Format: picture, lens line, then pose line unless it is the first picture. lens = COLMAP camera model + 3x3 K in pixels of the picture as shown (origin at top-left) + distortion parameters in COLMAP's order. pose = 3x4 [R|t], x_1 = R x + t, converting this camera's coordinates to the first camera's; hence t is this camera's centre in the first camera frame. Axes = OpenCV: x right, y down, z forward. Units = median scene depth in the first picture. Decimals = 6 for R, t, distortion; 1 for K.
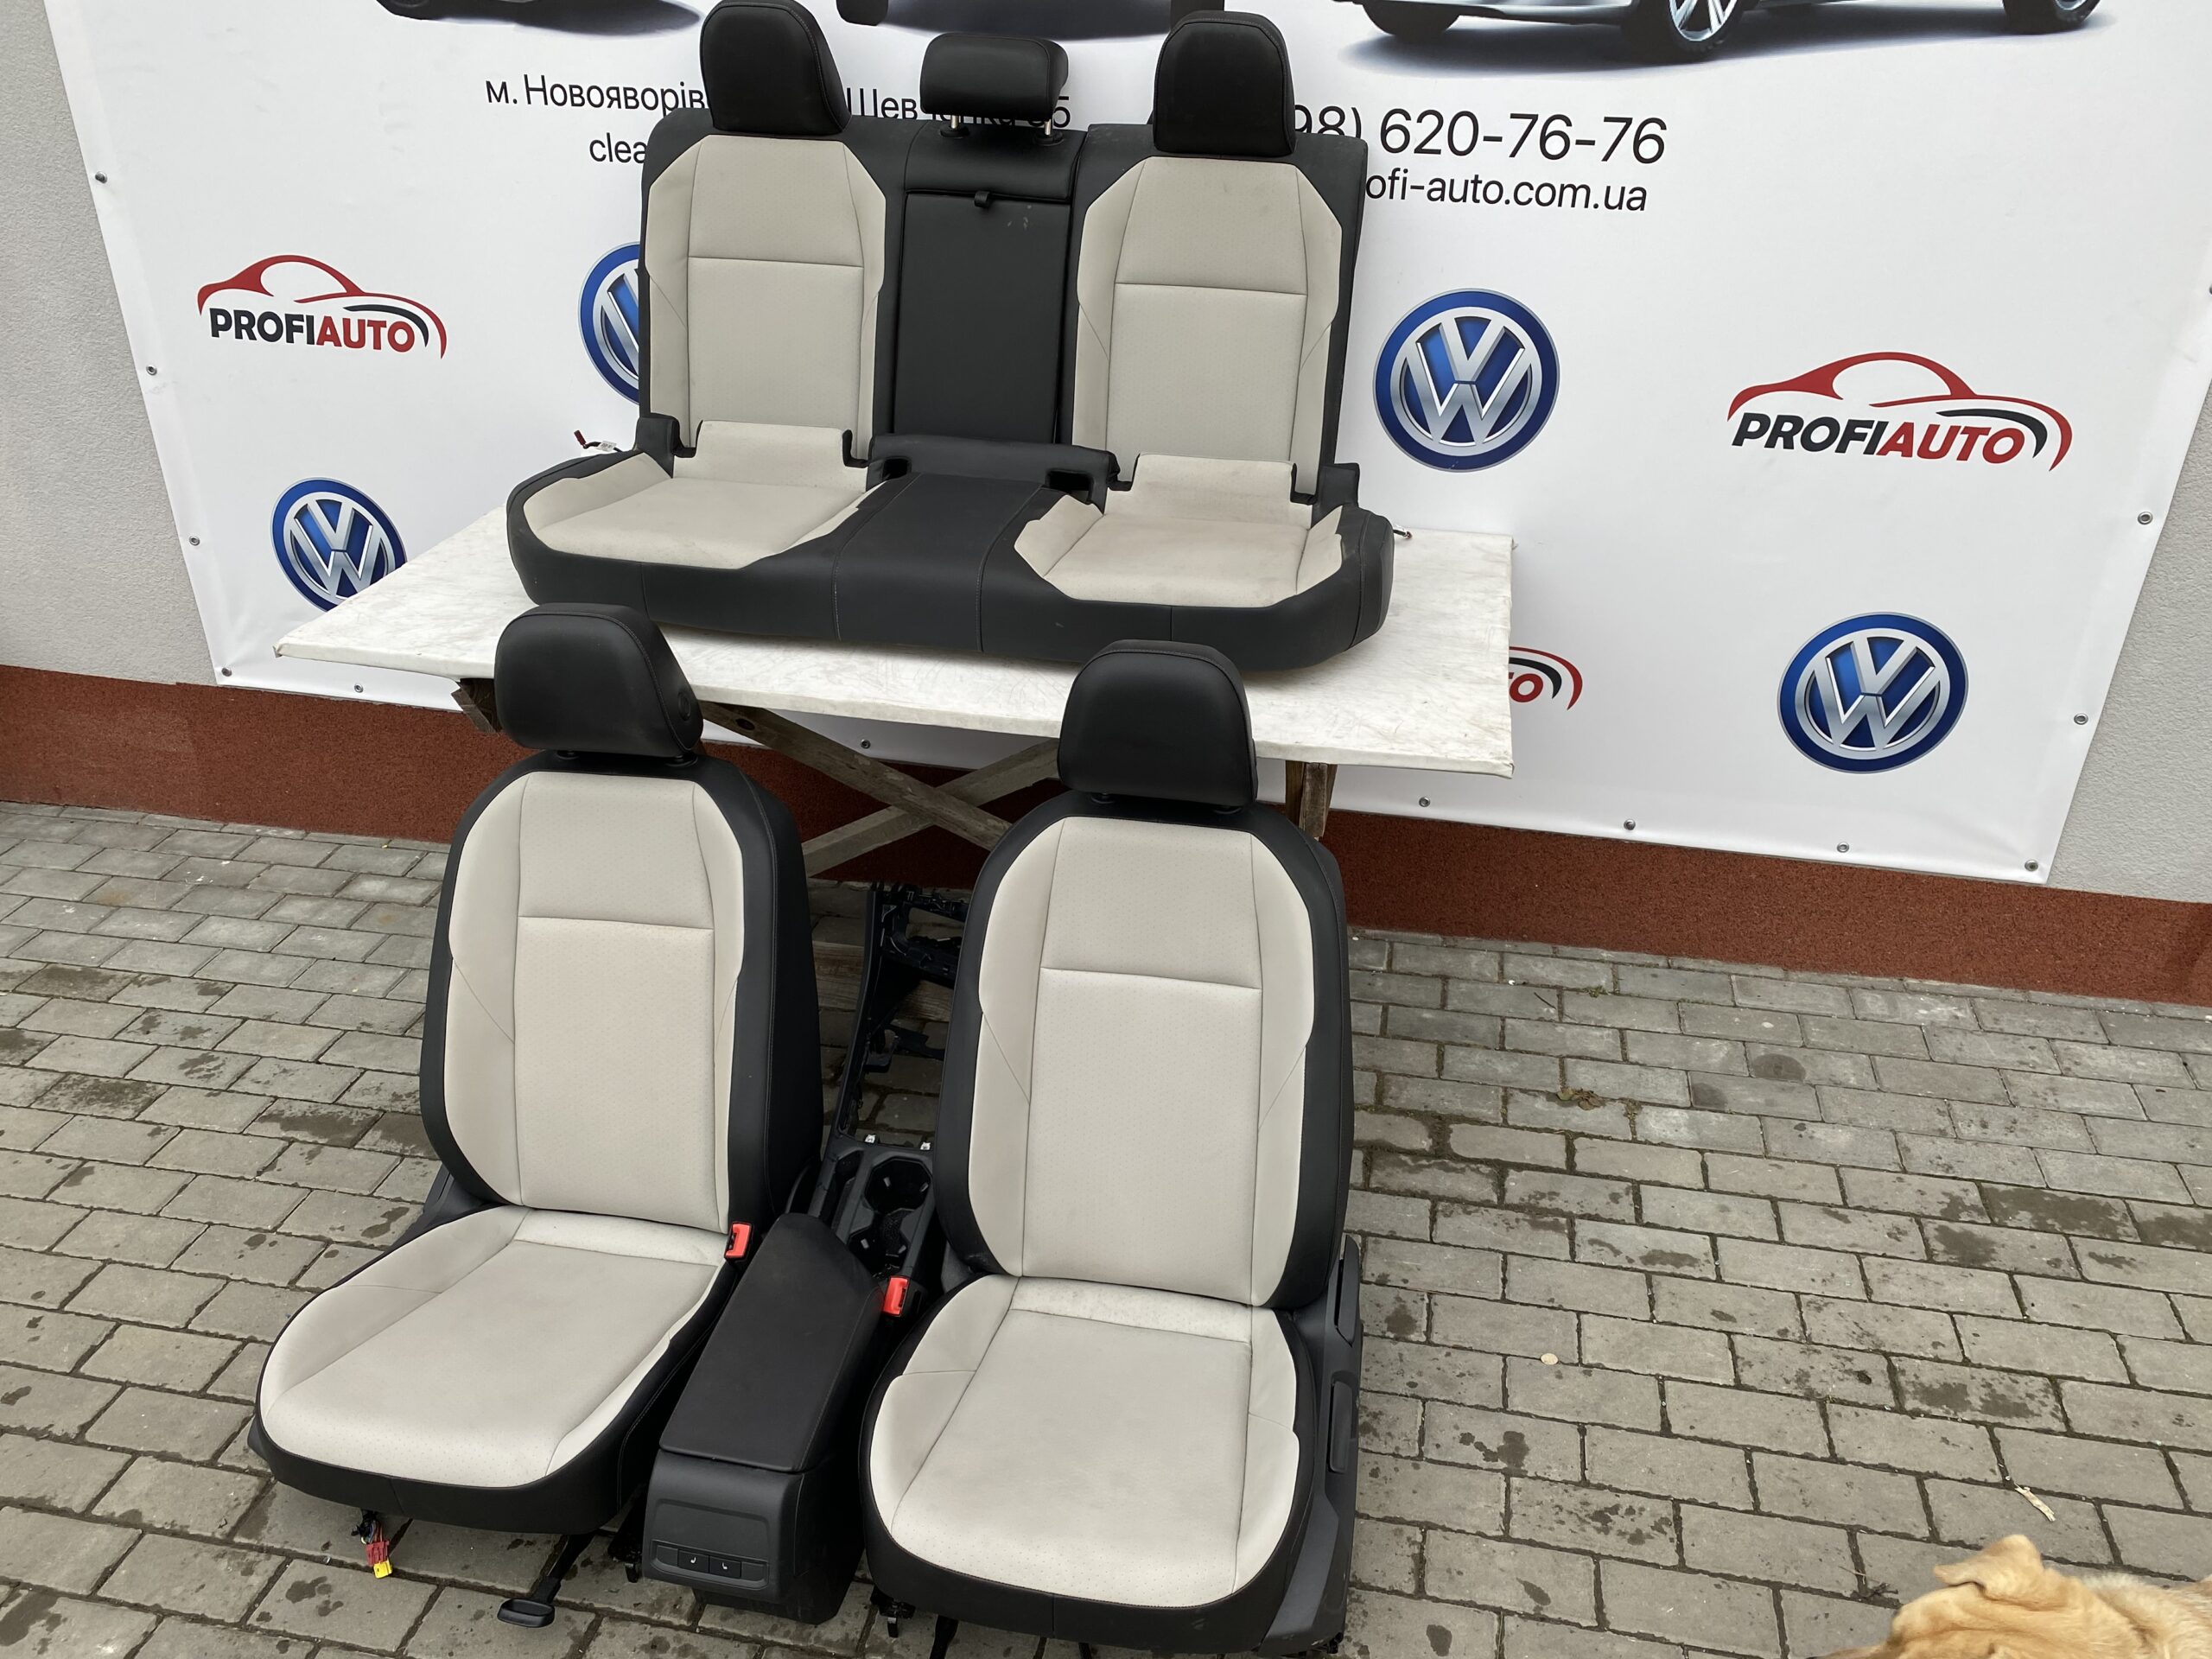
lens RADIAL K [[1694.7, 0, 1095.3], [0, 1694.7, 828.8], [0, 0, 1]] dist [0.014087, -0.004515]
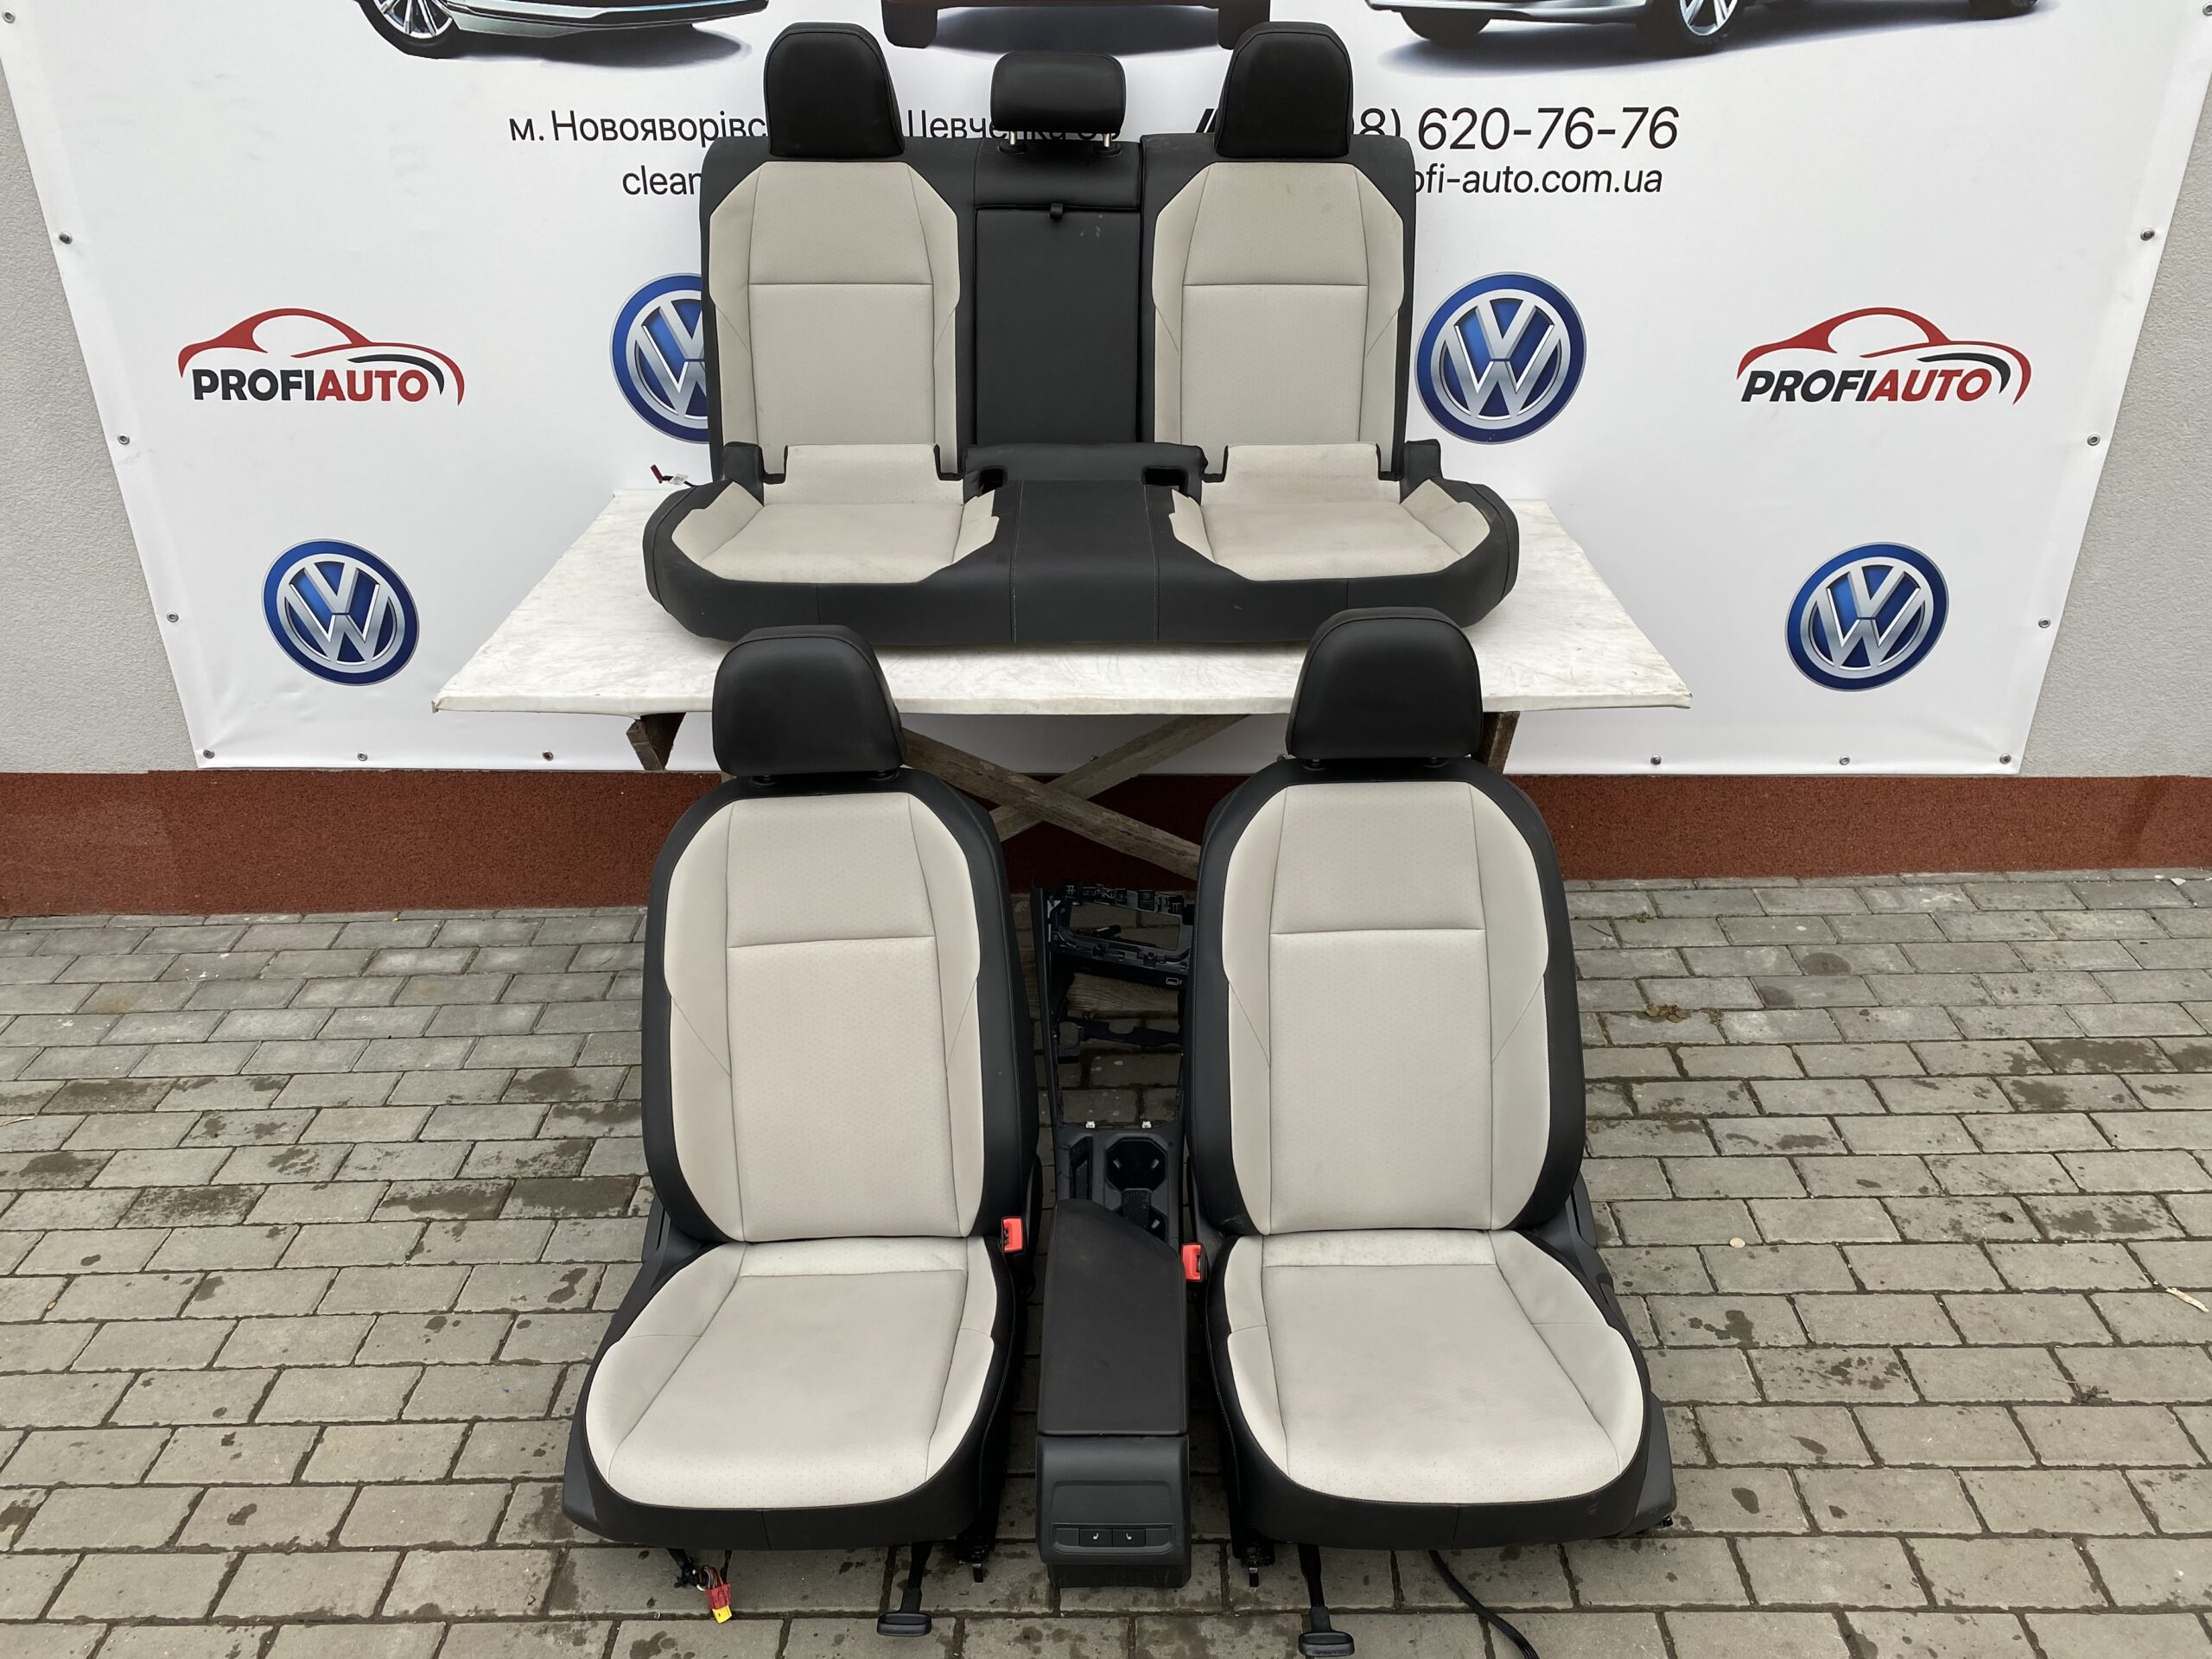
lens RADIAL K [[1694.7, 0, 1095.0], [0, 1694.7, 824.7], [0, 0, 1]] dist [0.014087, -0.004515]
pose [[0.981926, -0.105270, 0.157288, -0.237773], [0.107707, 0.994158, -0.007025, 0.008679], [-0.155630, 0.023839, 0.987528, -0.011499]]
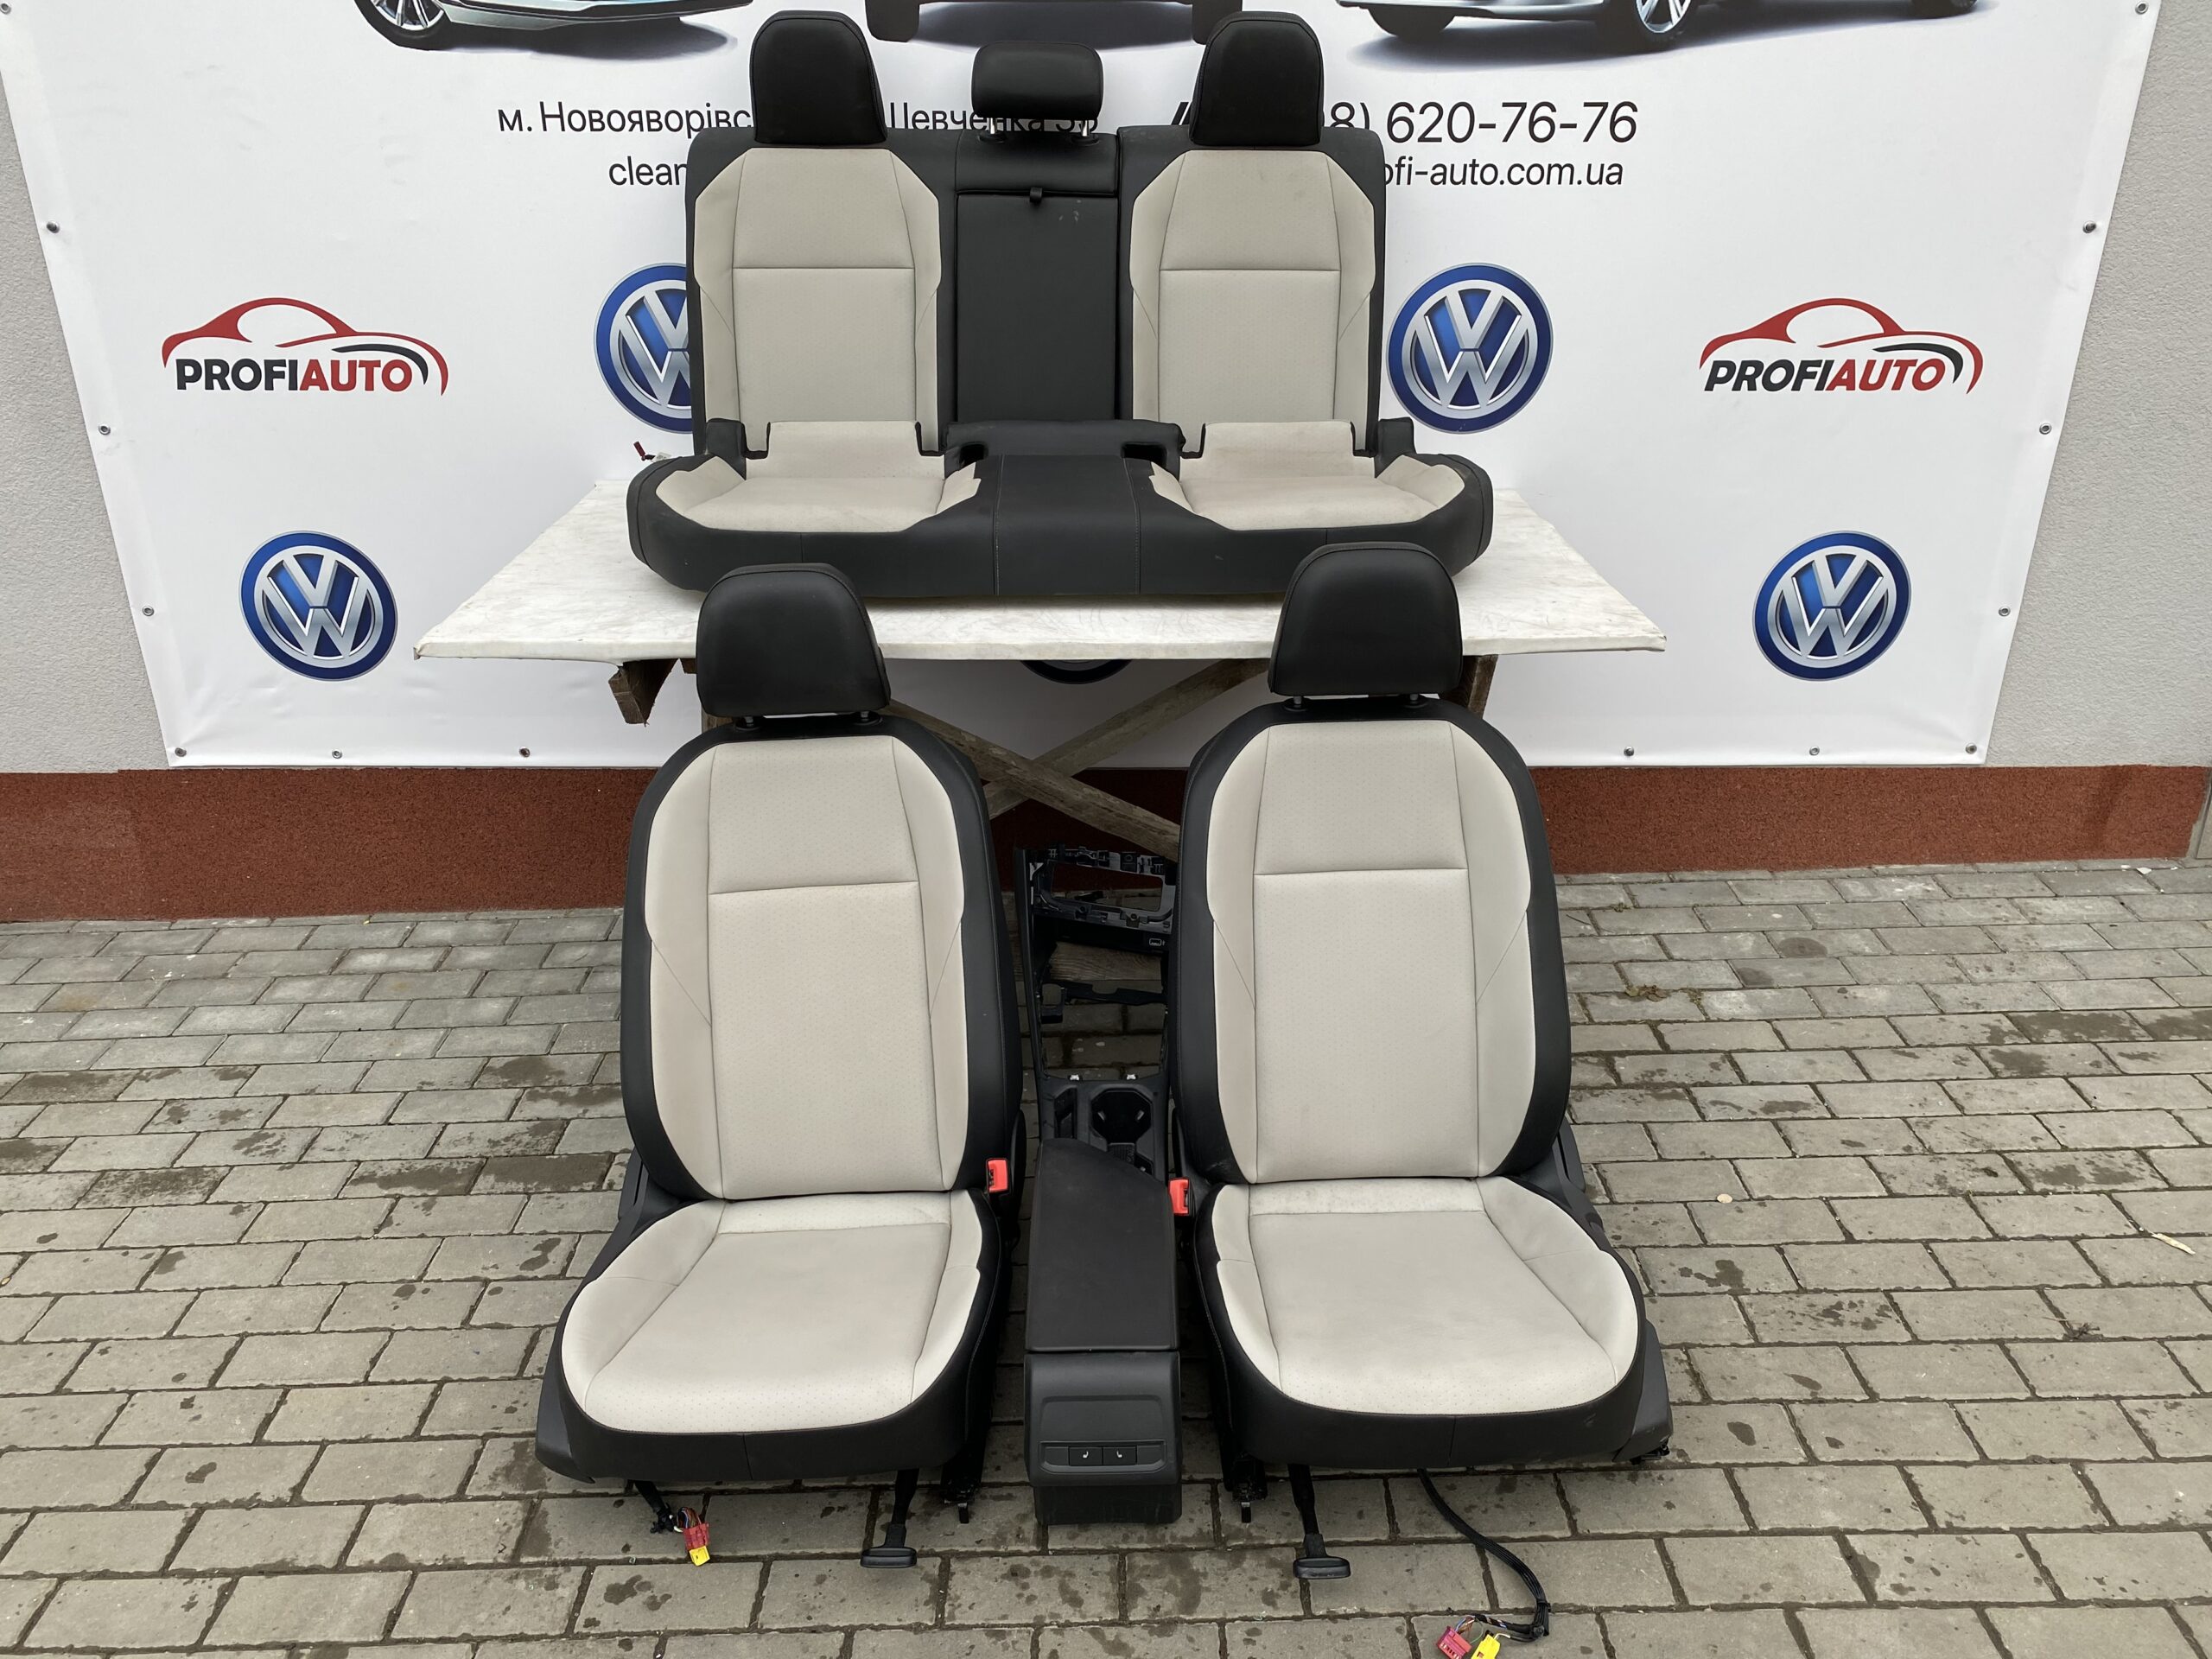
lens RADIAL K [[1694.7, 0, 1100.2], [0, 1694.7, 825.7], [0, 0, 1]] dist [0.014087, -0.004515]
pose [[0.977904, -0.099697, 0.183751, -0.252742], [0.113239, 0.991458, -0.064710, 0.087401], [-0.175730, 0.084088, 0.980841, -0.007357]]
